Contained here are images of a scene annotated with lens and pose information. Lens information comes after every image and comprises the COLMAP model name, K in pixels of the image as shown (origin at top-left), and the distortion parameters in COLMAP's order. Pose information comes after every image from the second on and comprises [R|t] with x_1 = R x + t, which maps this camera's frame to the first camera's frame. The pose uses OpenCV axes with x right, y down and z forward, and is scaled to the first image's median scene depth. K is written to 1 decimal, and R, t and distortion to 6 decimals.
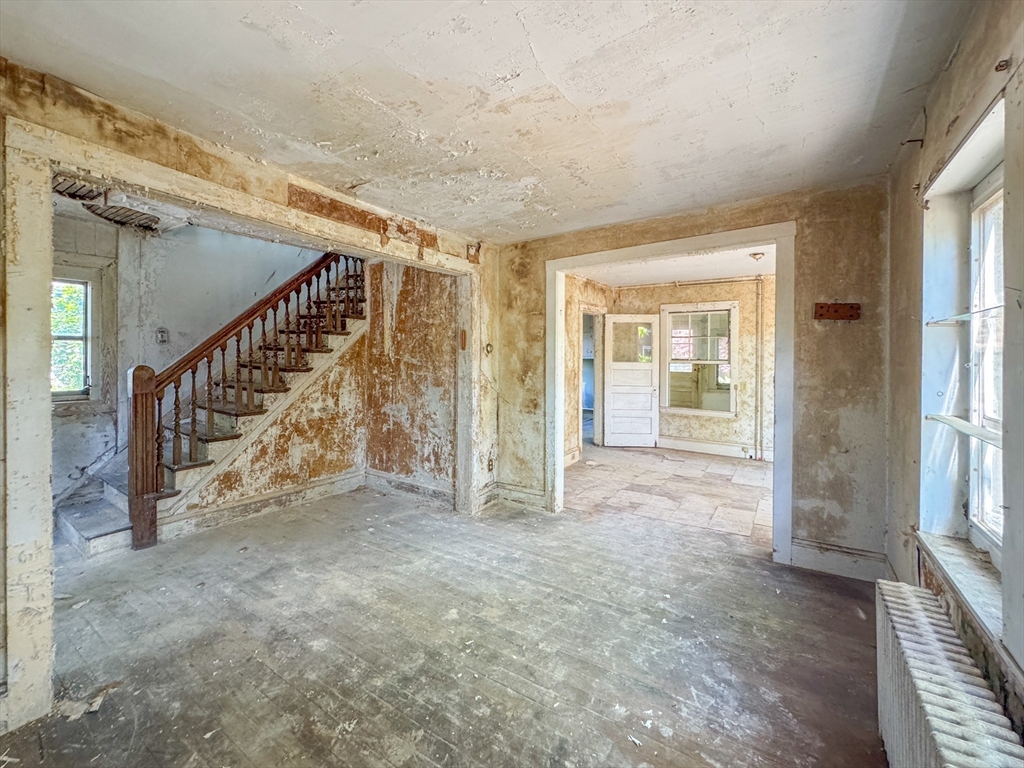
lens RADIAL K [[418.9, 0, 520.6], [0, 418.9, 364.9], [0, 0, 1]] dist [-0.000263, 0.000053]
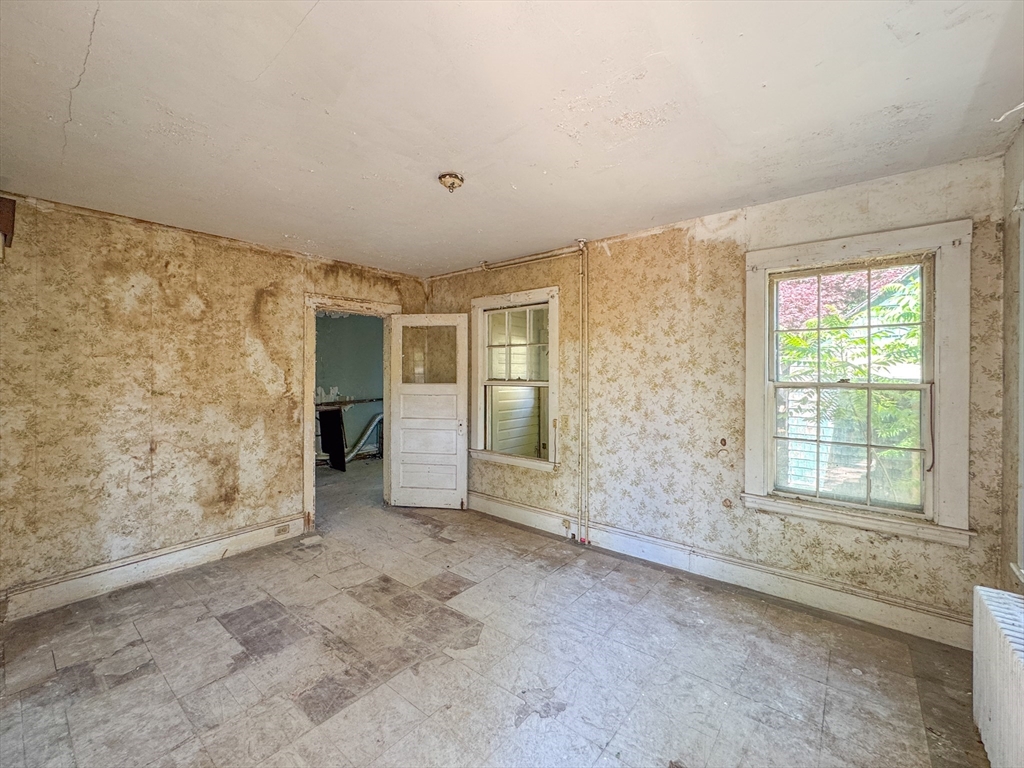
lens RADIAL K [[413.8, 0, 516.0], [0, 413.8, 380.1], [0, 0, 1]] dist [-0.001858, 0.000214]
pose [[0.994602, -0.003181, -0.103716, 0.501727], [0.002140, 0.999946, -0.010143, -0.005451], [0.103743, 0.009867, 0.994555, 0.359977]]
